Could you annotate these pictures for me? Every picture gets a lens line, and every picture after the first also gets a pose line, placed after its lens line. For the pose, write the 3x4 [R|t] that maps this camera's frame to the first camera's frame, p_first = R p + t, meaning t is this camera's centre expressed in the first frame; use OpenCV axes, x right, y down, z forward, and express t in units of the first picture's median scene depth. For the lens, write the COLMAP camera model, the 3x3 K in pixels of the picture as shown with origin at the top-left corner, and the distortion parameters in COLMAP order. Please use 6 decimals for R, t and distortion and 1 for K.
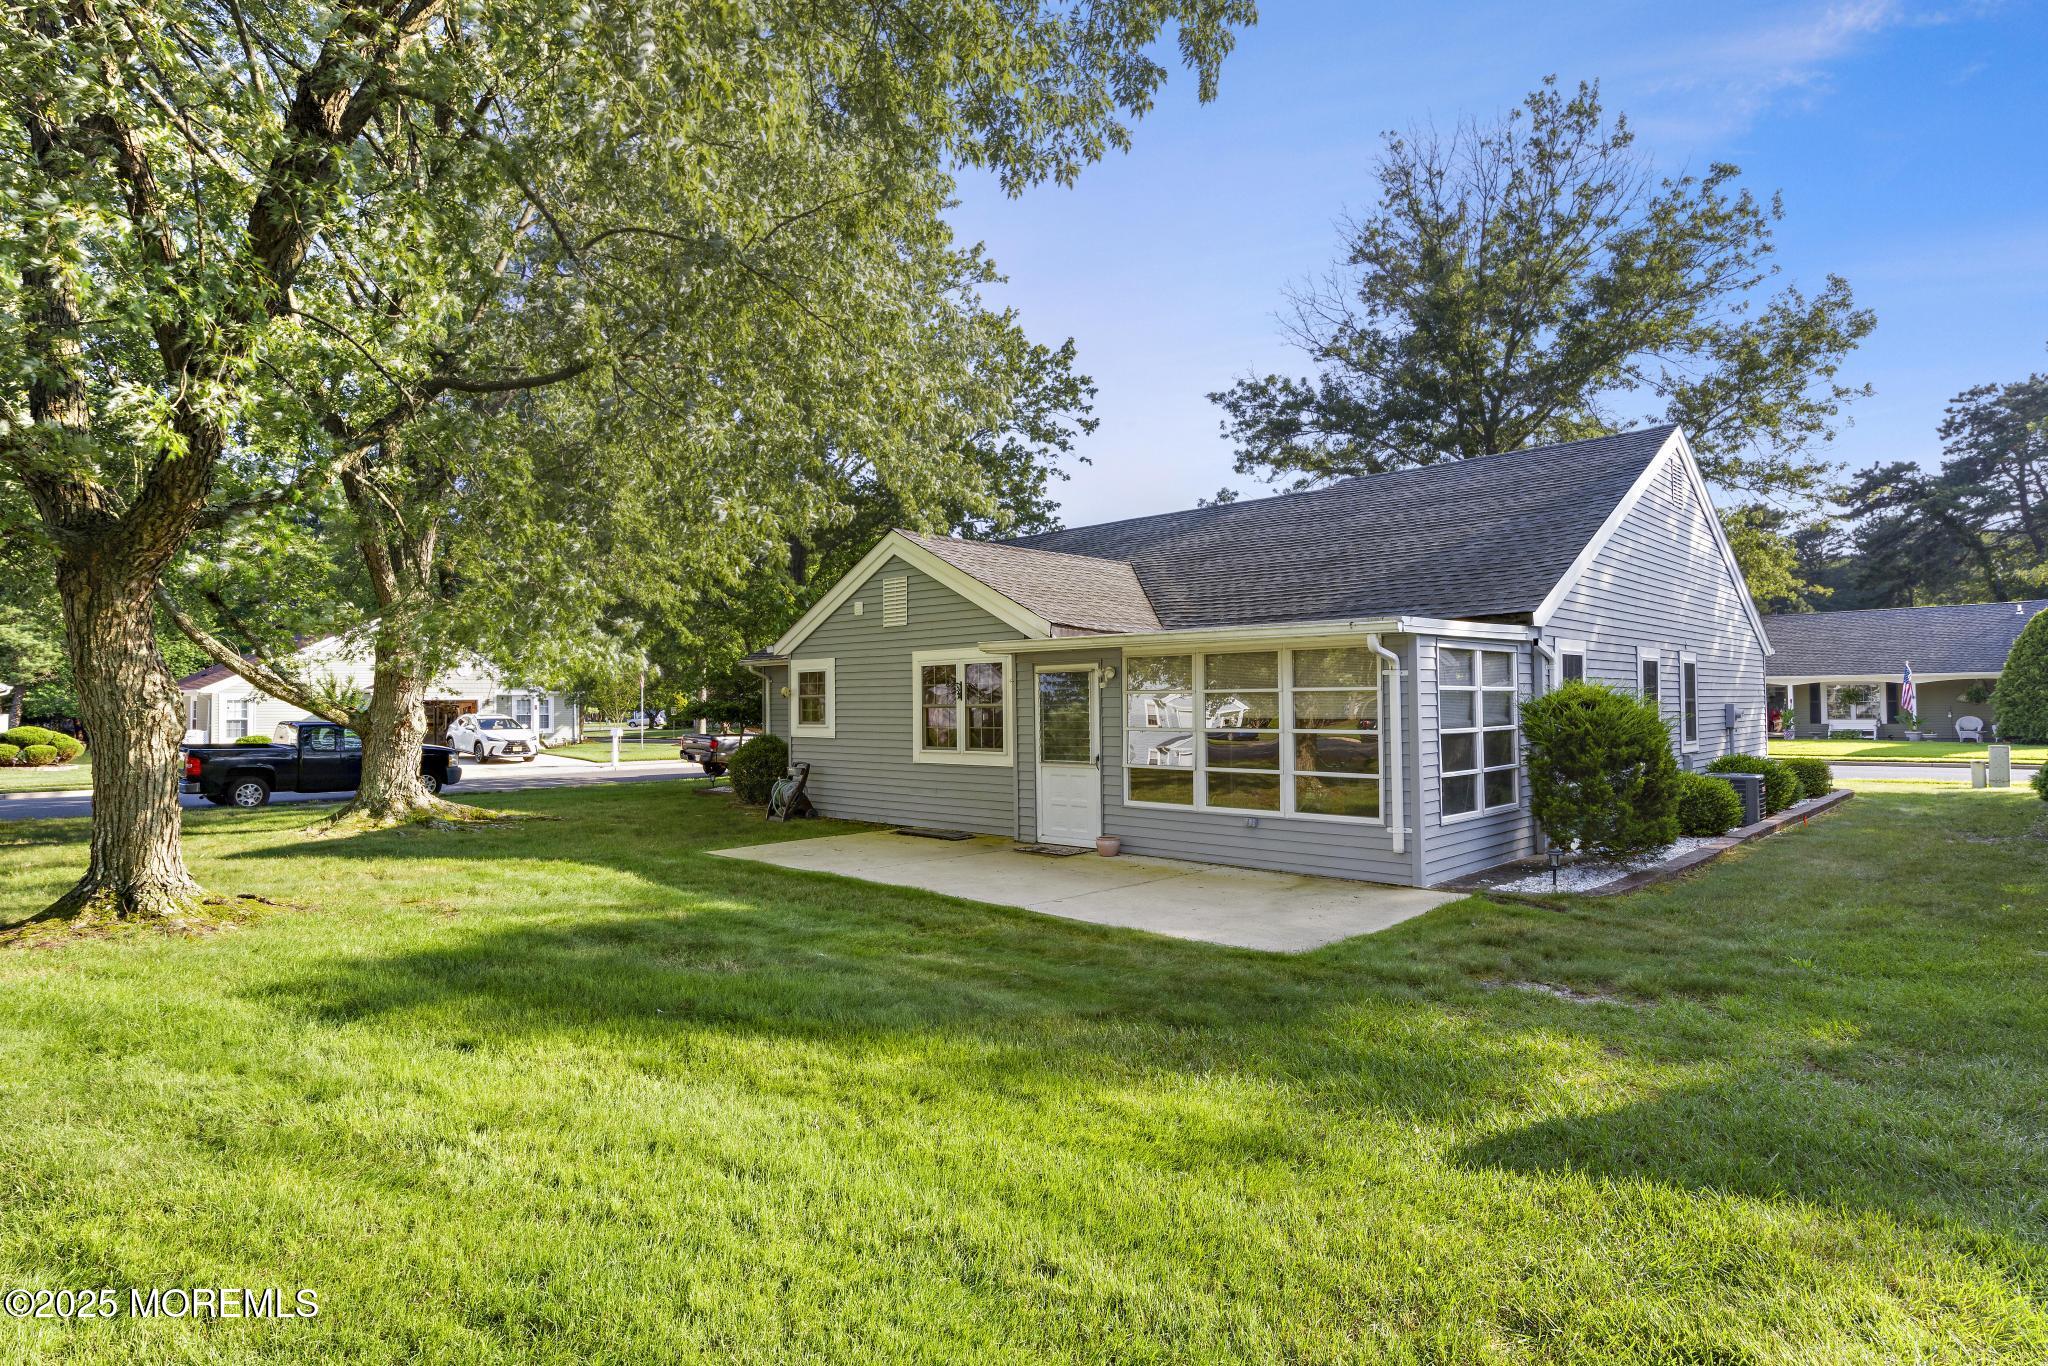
lens RADIAL K [[1103.5, 0, 1024.0], [0, 1103.5, 683.0], [0, 0, 1]] dist [0.000242, -0.000282]
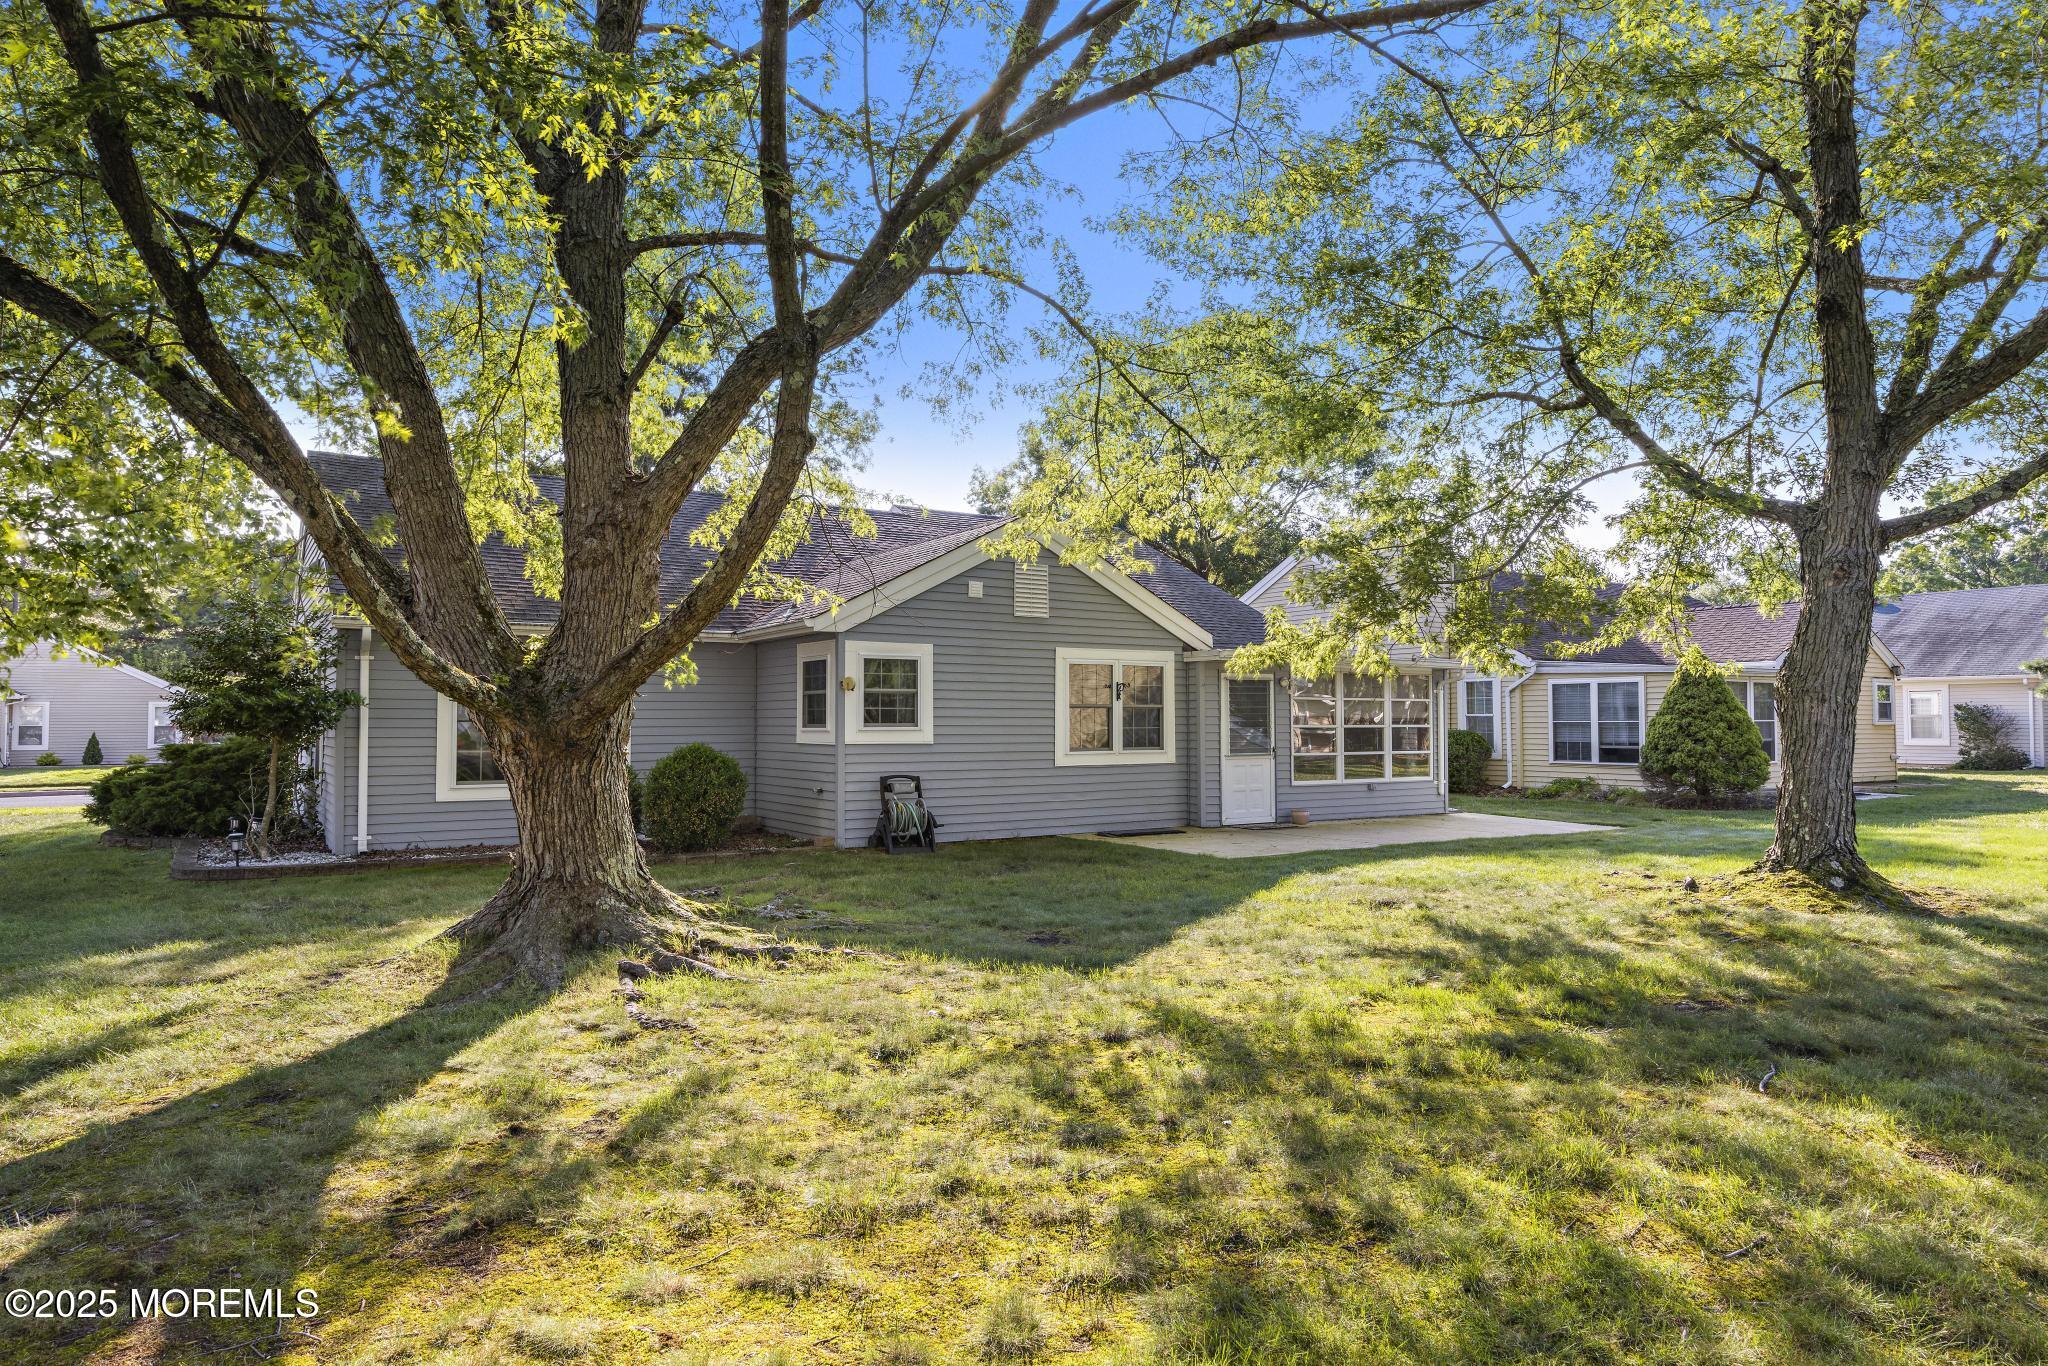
lens RADIAL K [[1229.9, 0, 1024.0], [0, 1229.9, 683.0], [0, 0, 1]] dist [-0.003360, -0.000829]
pose [[0.210445, 0.037975, 0.976868, -1.048763], [-0.021969, 0.999177, -0.034110, 0.035308], [-0.977359, -0.014282, 0.211106, 0.752645]]
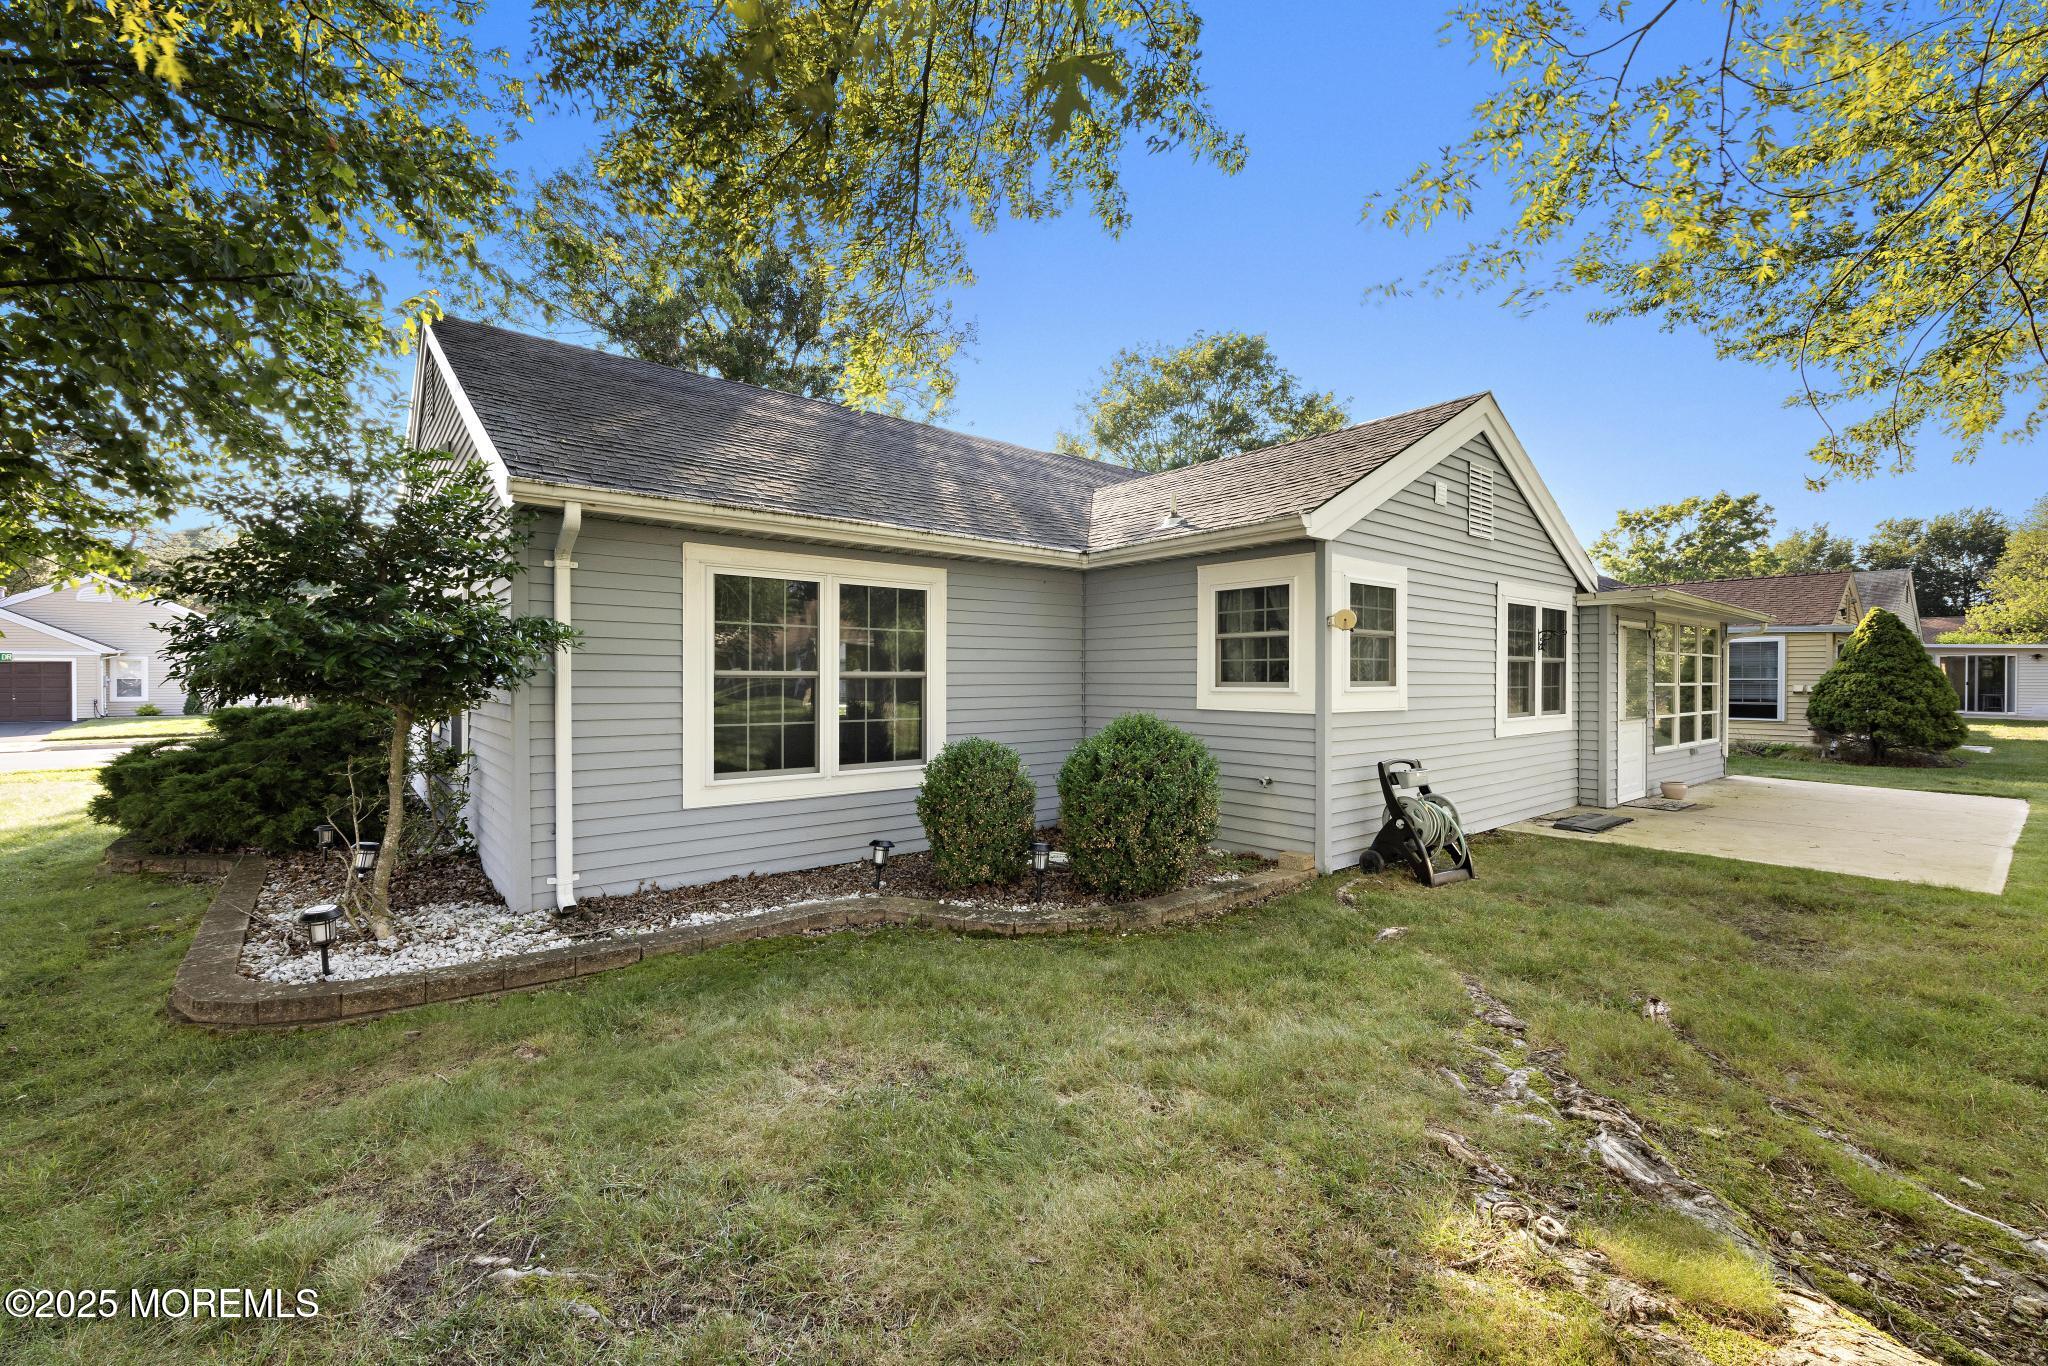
lens RADIAL K [[858.5, 0, 1024.0], [0, 858.5, 683.0], [0, 0, 1]] dist [0.001649, 0.000283]
pose [[0.109304, 0.000851, 0.994008, -0.631430], [-0.023962, 0.999711, 0.001779, 0.040552], [-0.993720, -0.024013, 0.109293, 1.159072]]
